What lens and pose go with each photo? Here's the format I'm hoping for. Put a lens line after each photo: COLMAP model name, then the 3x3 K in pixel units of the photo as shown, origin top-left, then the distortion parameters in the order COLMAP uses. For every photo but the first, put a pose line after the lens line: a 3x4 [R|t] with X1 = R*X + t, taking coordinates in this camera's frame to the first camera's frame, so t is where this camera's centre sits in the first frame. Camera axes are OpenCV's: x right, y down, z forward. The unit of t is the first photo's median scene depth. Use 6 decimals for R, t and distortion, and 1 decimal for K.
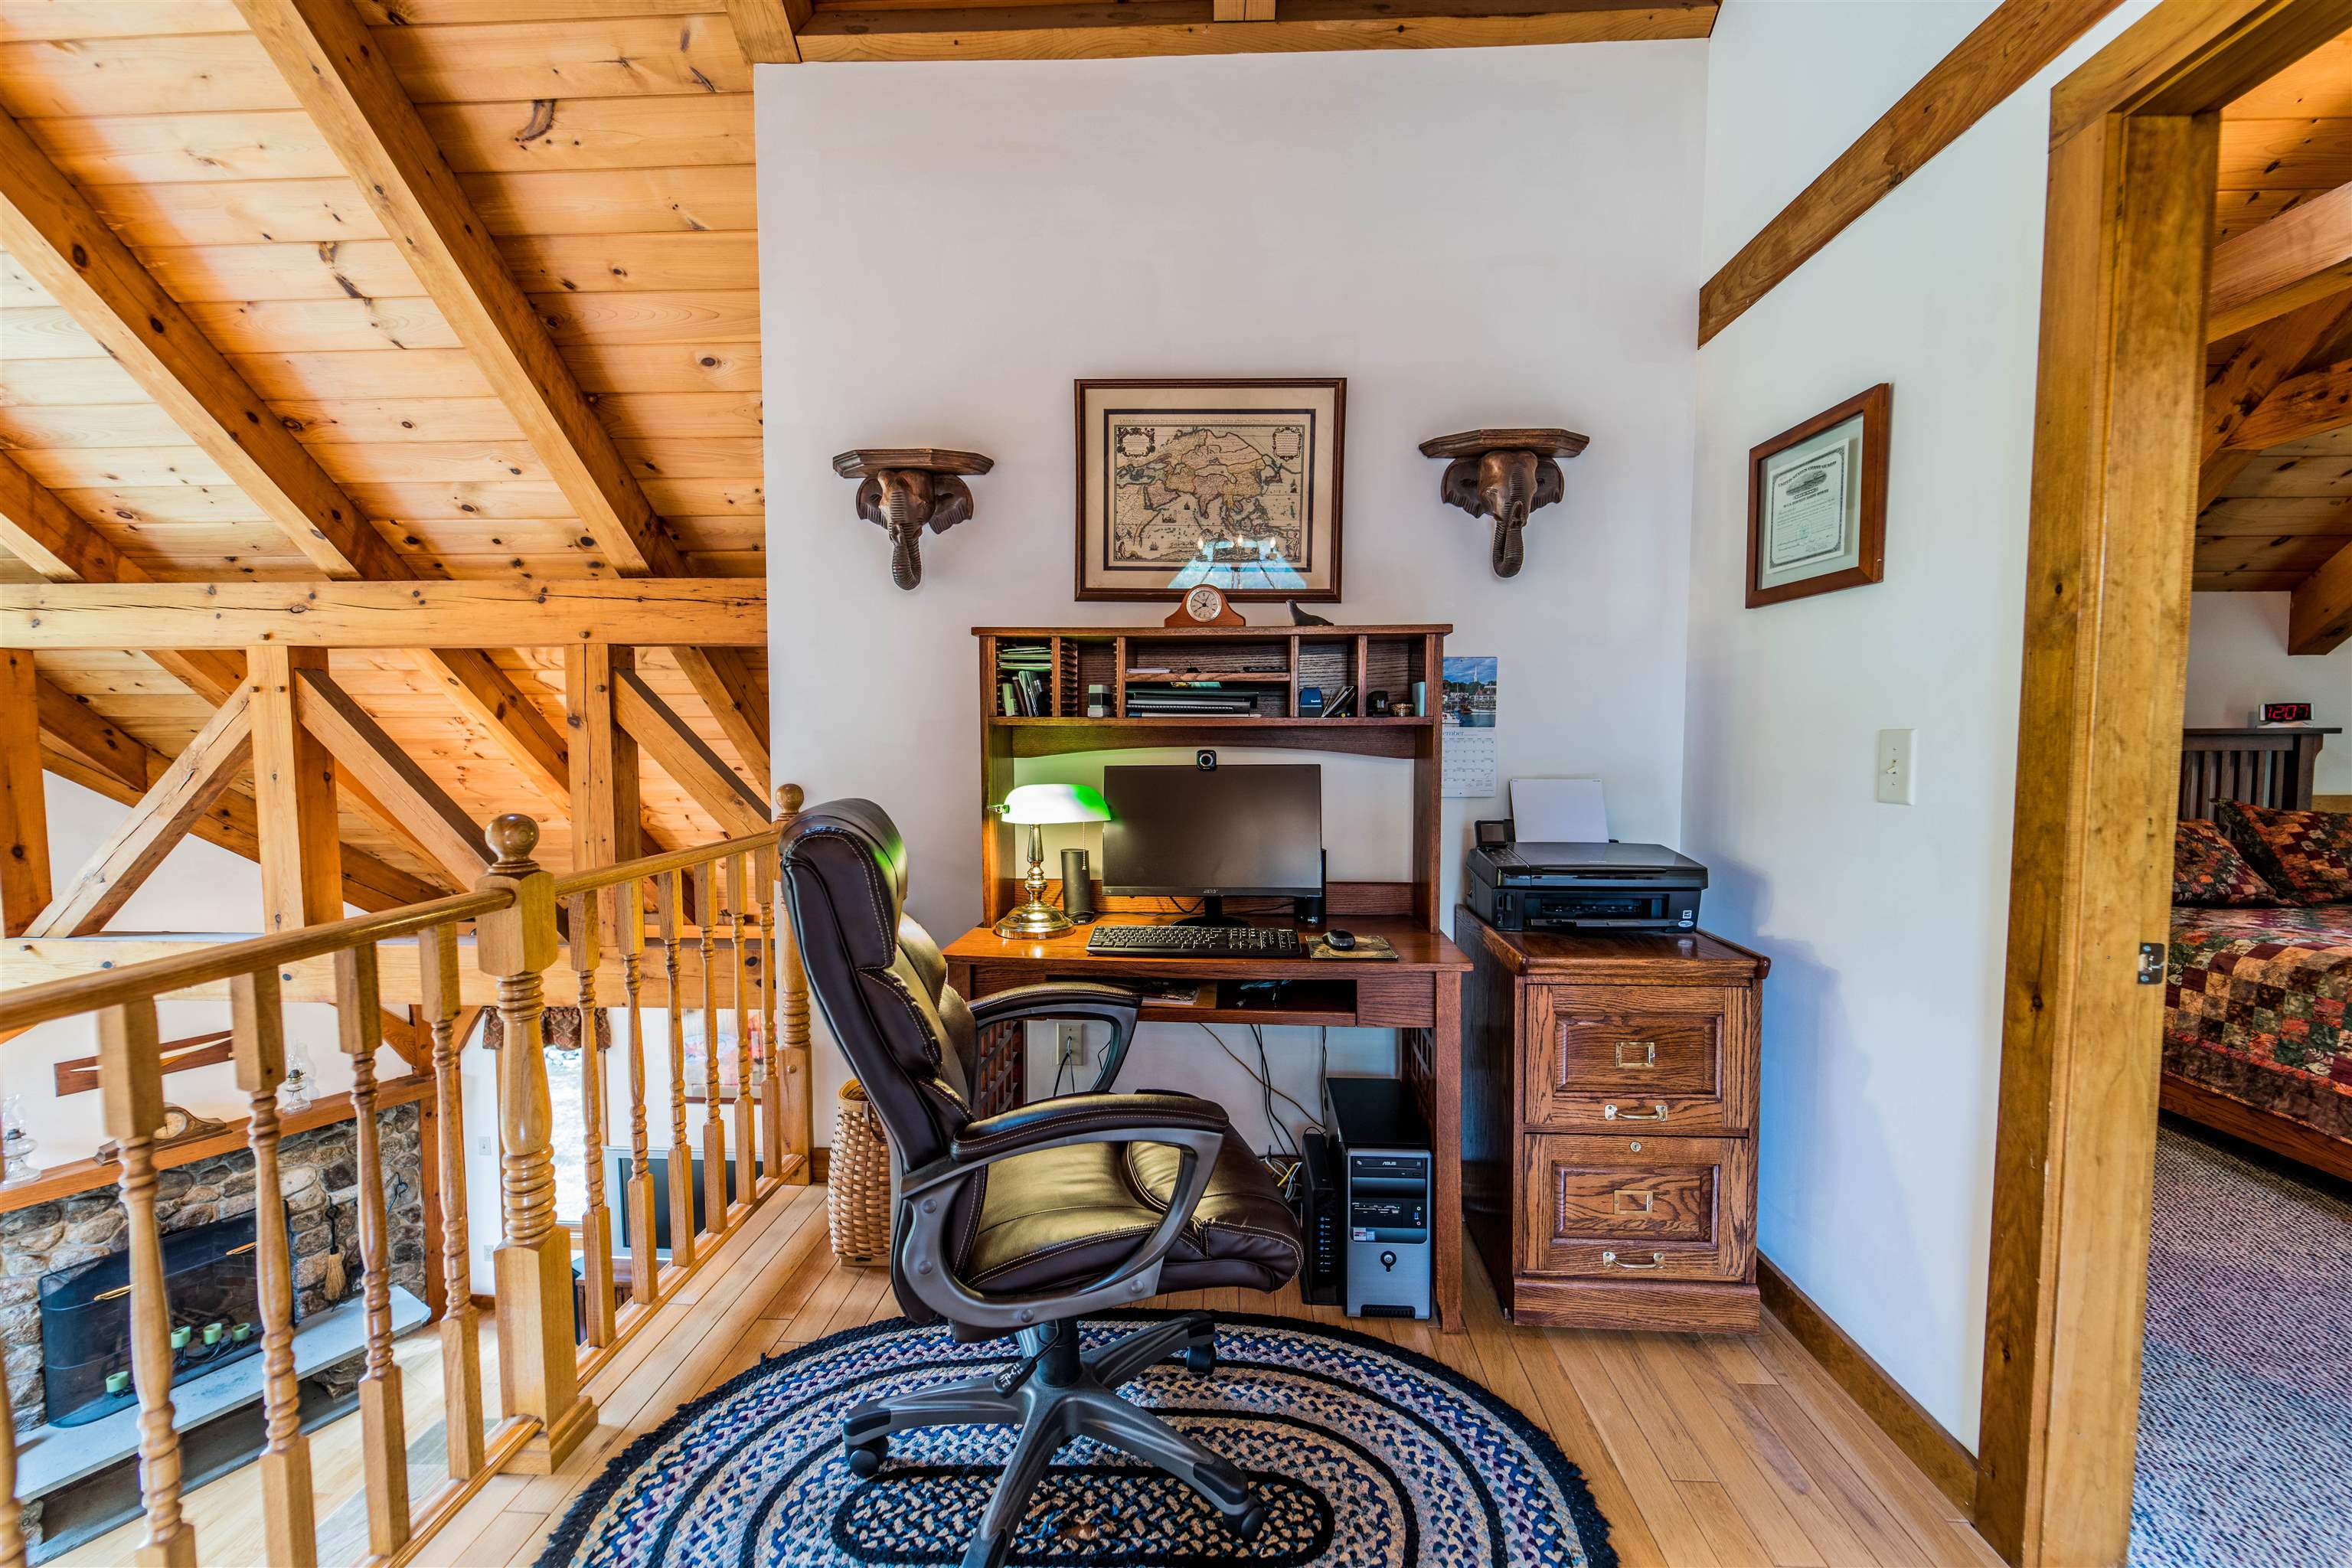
lens RADIAL K [[935.7, 0, 1175.4], [0, 935.7, 788.4], [0, 0, 1]] dist [-0.002049, 0.000007]
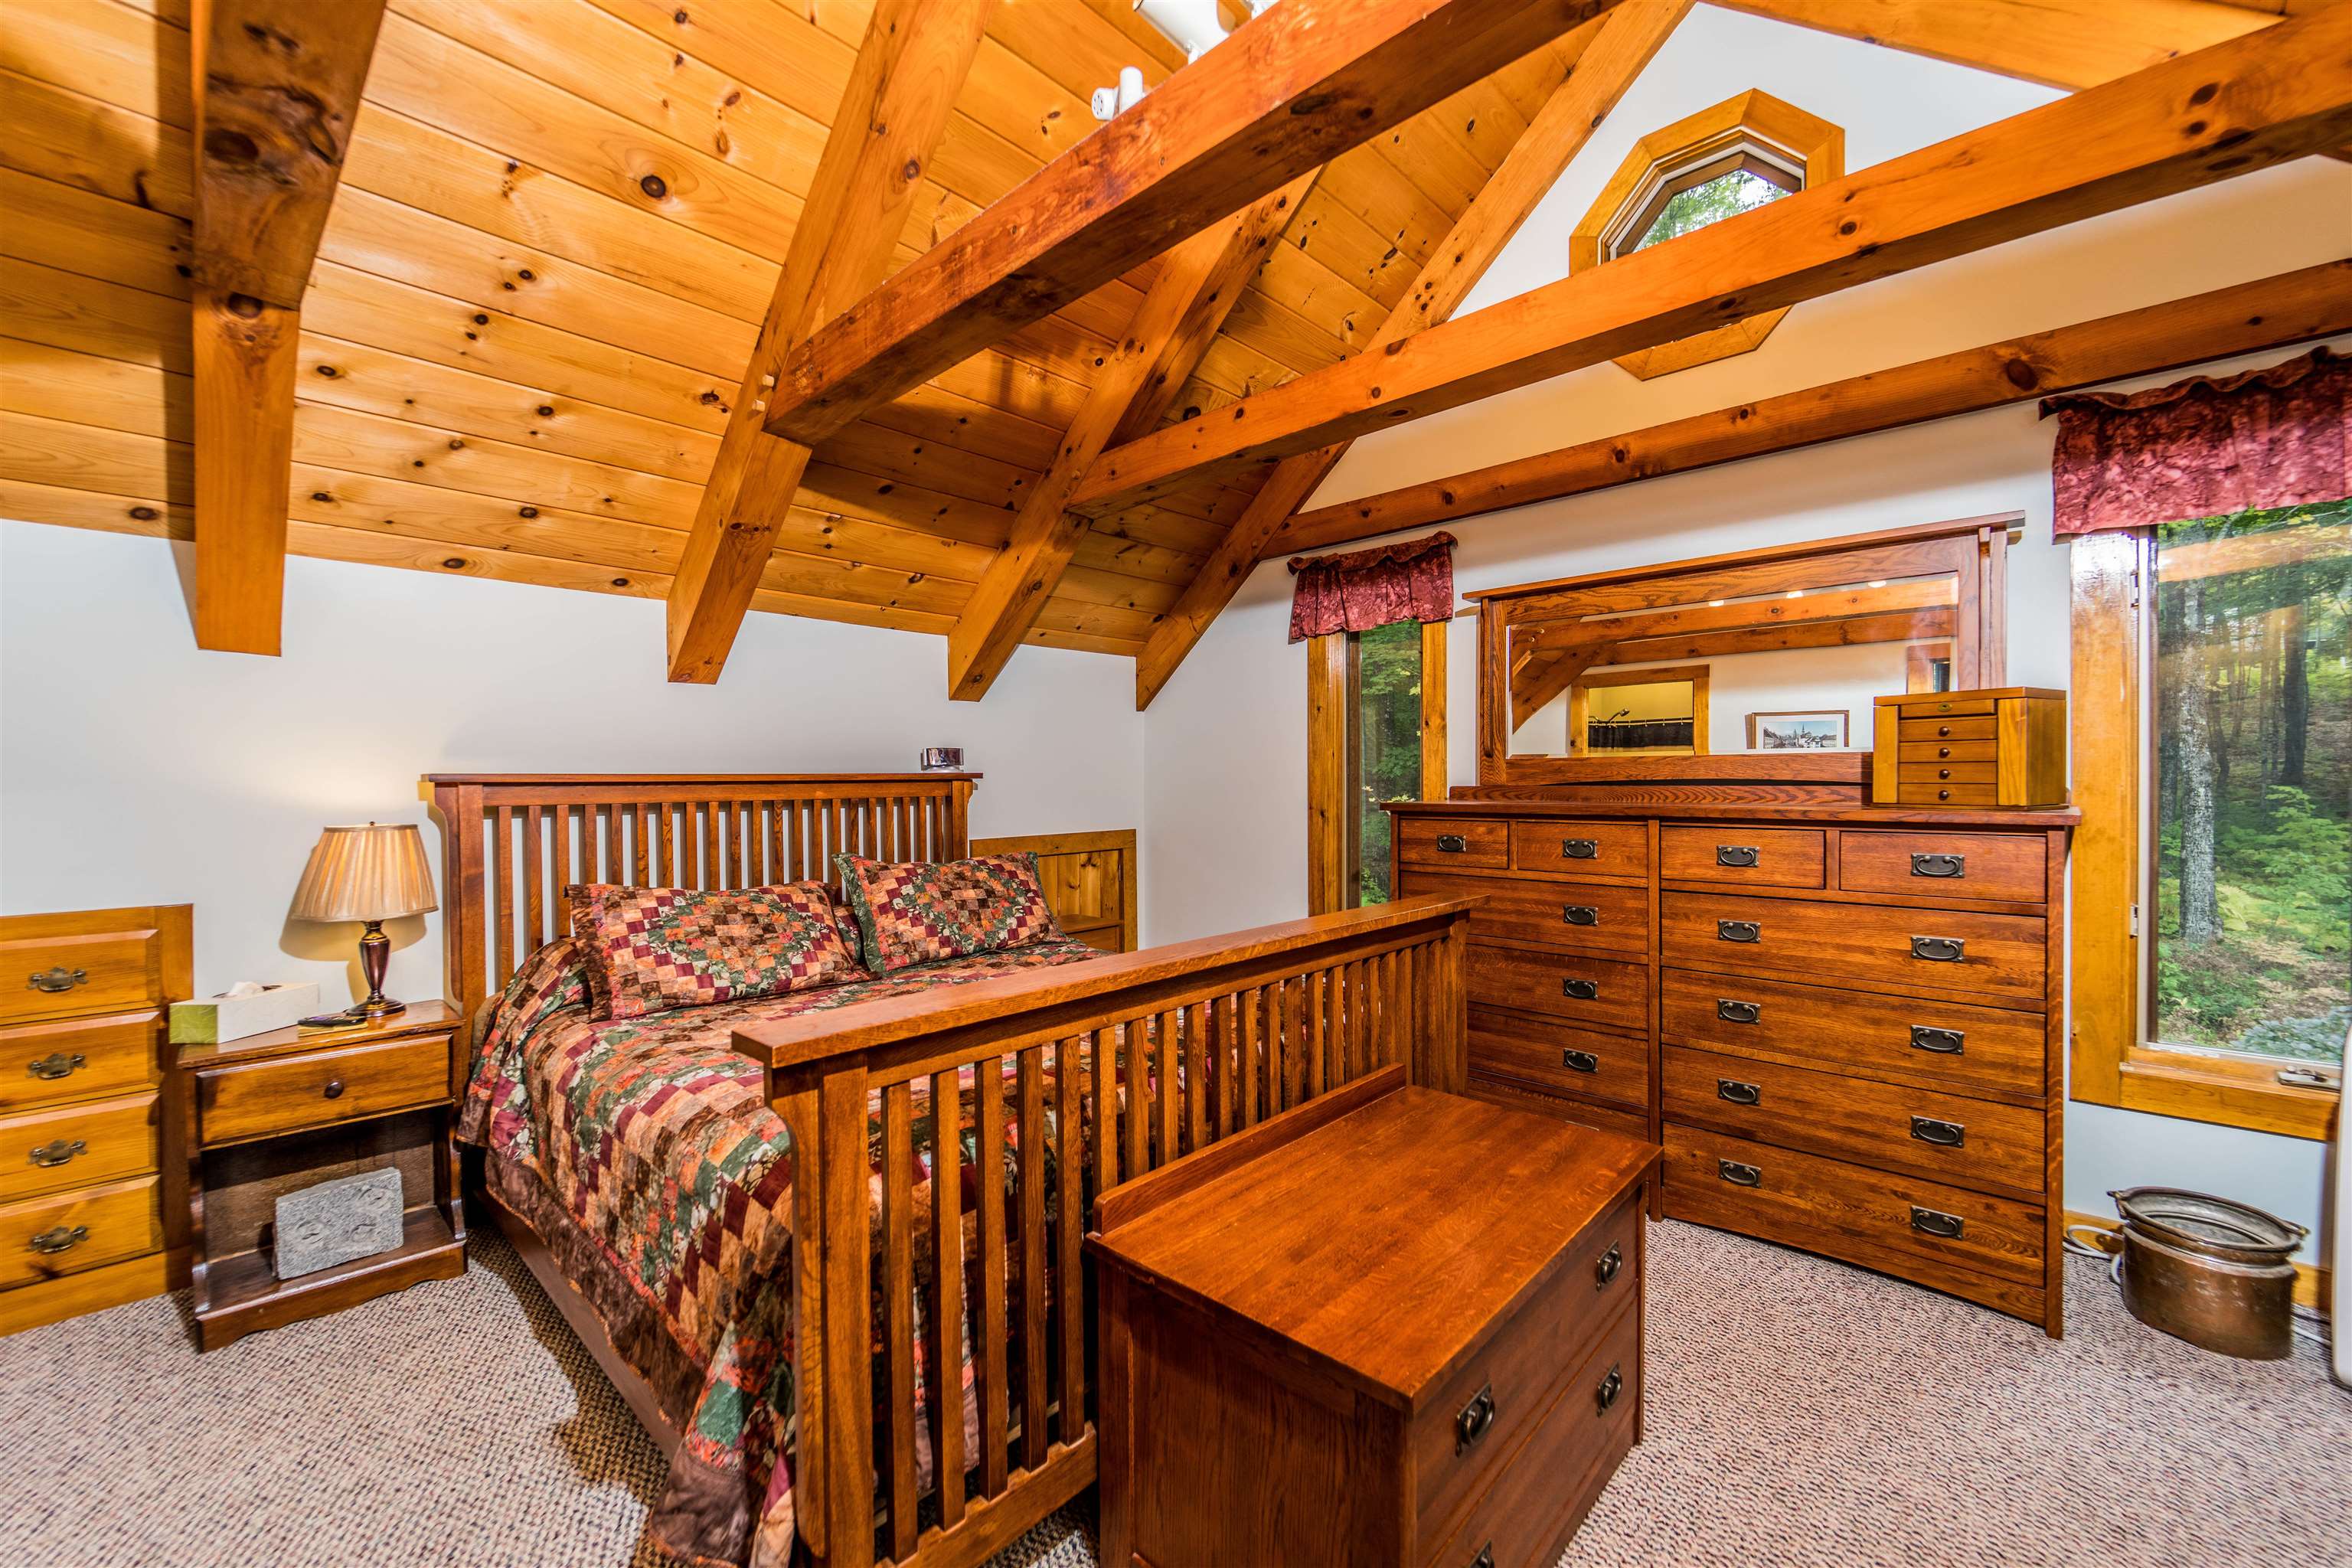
lens RADIAL K [[935.7, 0, 1175.4], [0, 935.7, 788.4], [0, 0, 1]] dist [-0.002049, 0.000007]
pose [[0.648506, -0.010941, 0.761131, 0.697254], [0.046598, 0.998592, -0.025349, -0.013468], [-0.759782, 0.051906, 0.648103, 0.208594]]
